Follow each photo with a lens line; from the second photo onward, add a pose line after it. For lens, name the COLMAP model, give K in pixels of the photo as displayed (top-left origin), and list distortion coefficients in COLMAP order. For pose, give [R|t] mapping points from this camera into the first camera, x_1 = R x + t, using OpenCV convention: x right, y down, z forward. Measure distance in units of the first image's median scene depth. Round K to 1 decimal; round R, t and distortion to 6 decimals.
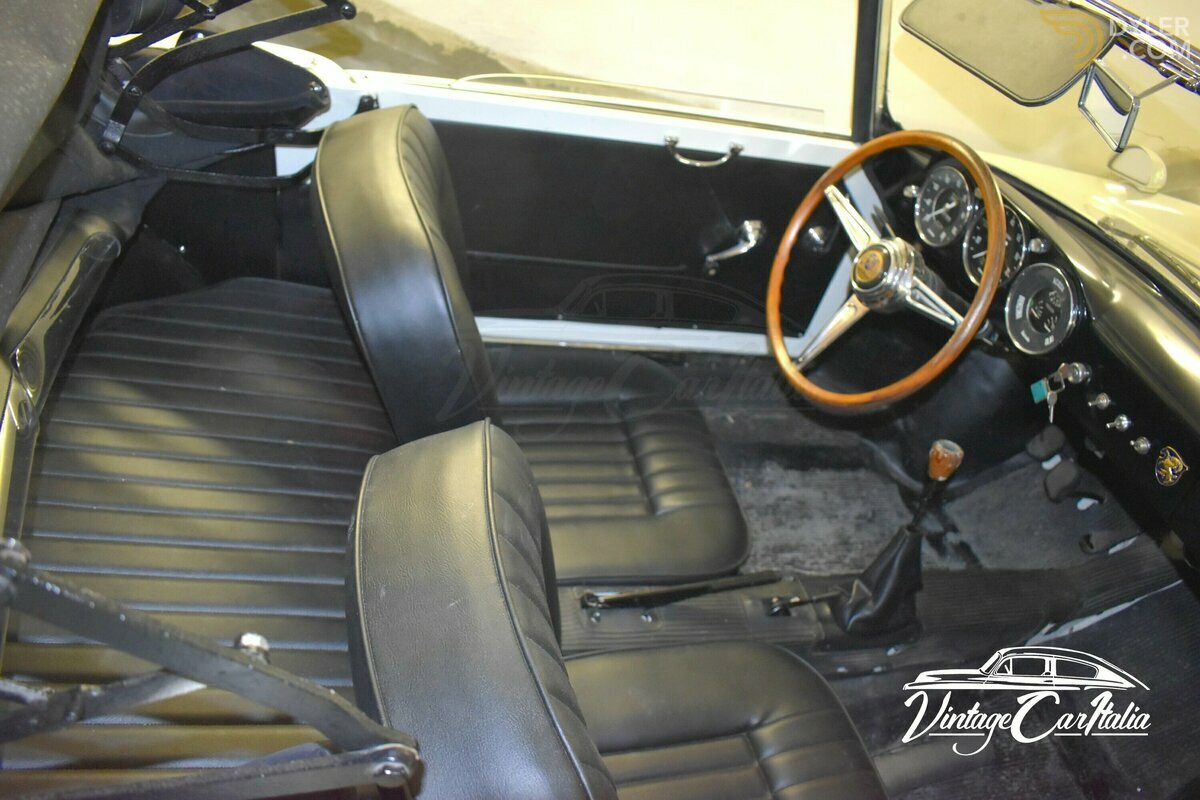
lens RADIAL K [[928.4, 0, 601.5], [0, 928.4, 429.1], [0, 0, 1]] dist [-0.095010, 0.004391]
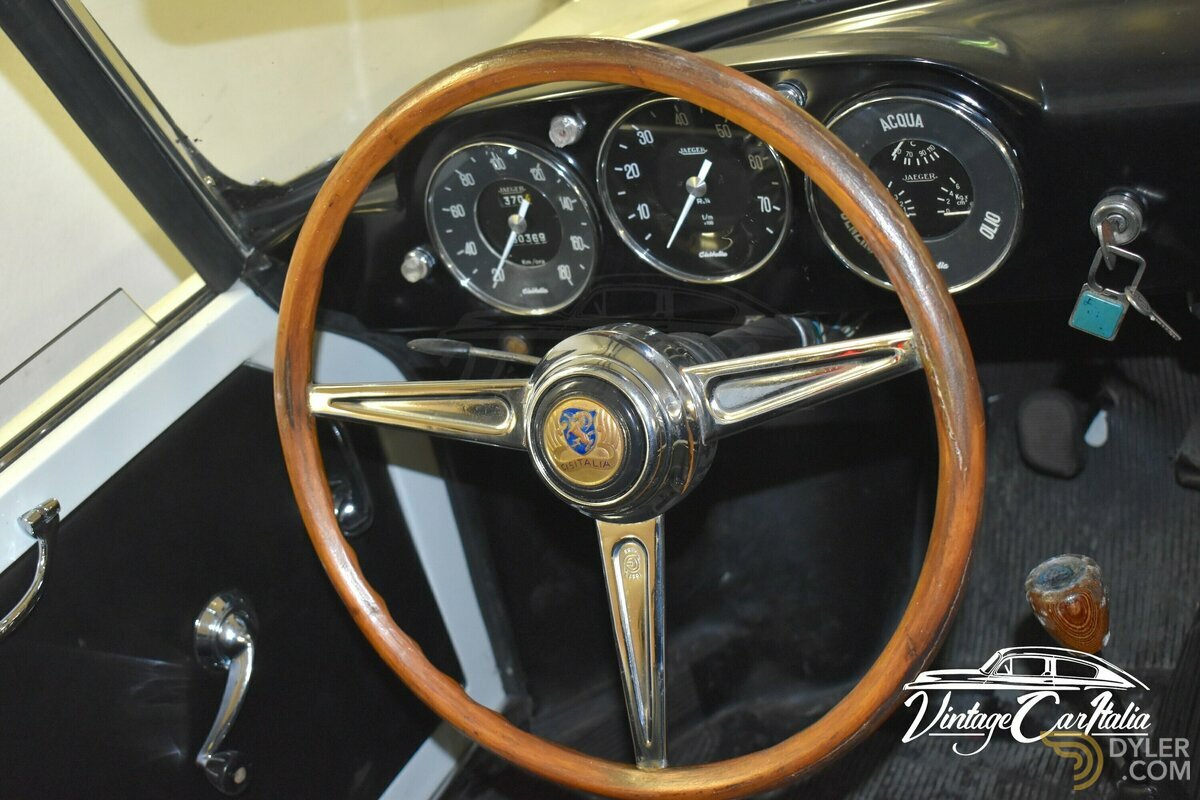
lens RADIAL K [[1579.8, 0, 600.0], [0, 1579.8, 400.0], [0, 0, 1]] dist [-0.011771, -0.013138]
pose [[0.539554, -0.702799, 0.463632, 0.012337], [0.795938, 0.605315, -0.008707, -0.156242], [-0.274524, 0.373721, 0.885985, 0.380986]]
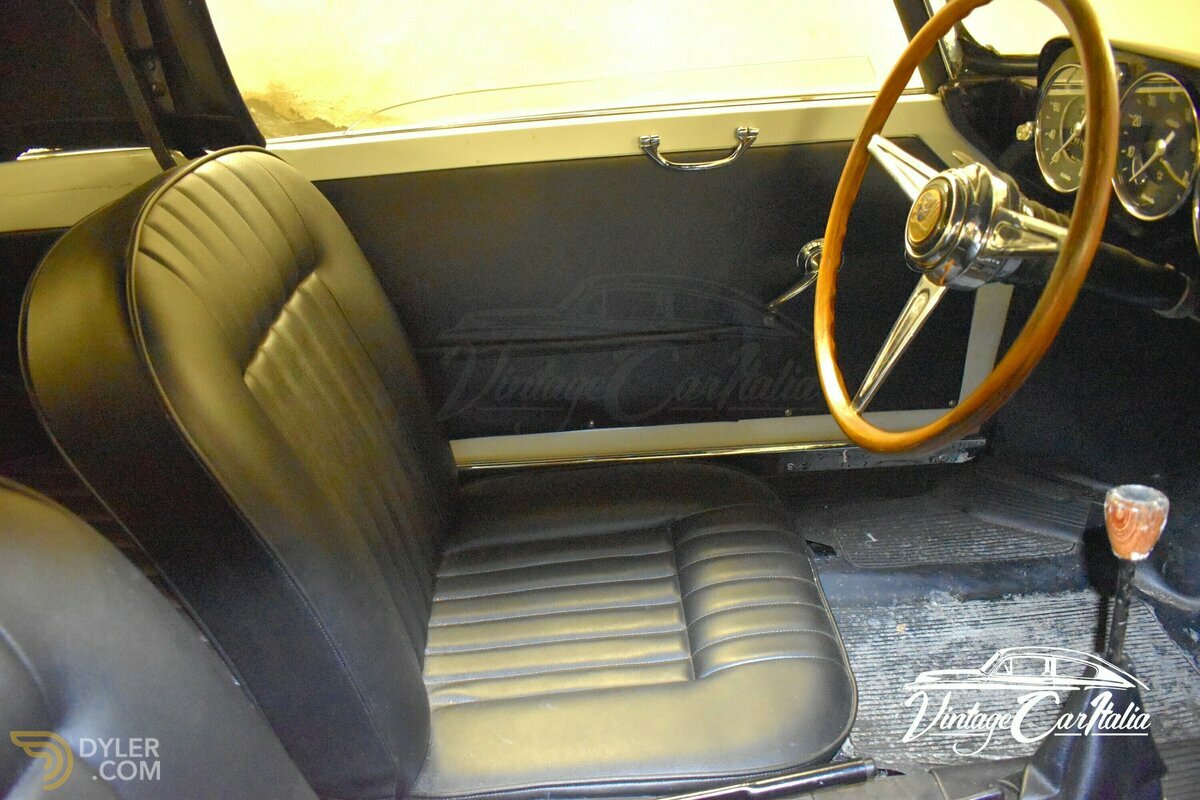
lens RADIAL K [[928.4, 0, 601.5], [0, 928.4, 429.1], [0, 0, 1]] dist [-0.095010, 0.004391]
pose [[0.937352, -0.160073, -0.309430, 0.226257], [0.088630, 0.968537, -0.232554, 0.068335], [0.336920, 0.190561, 0.922047, 0.358245]]
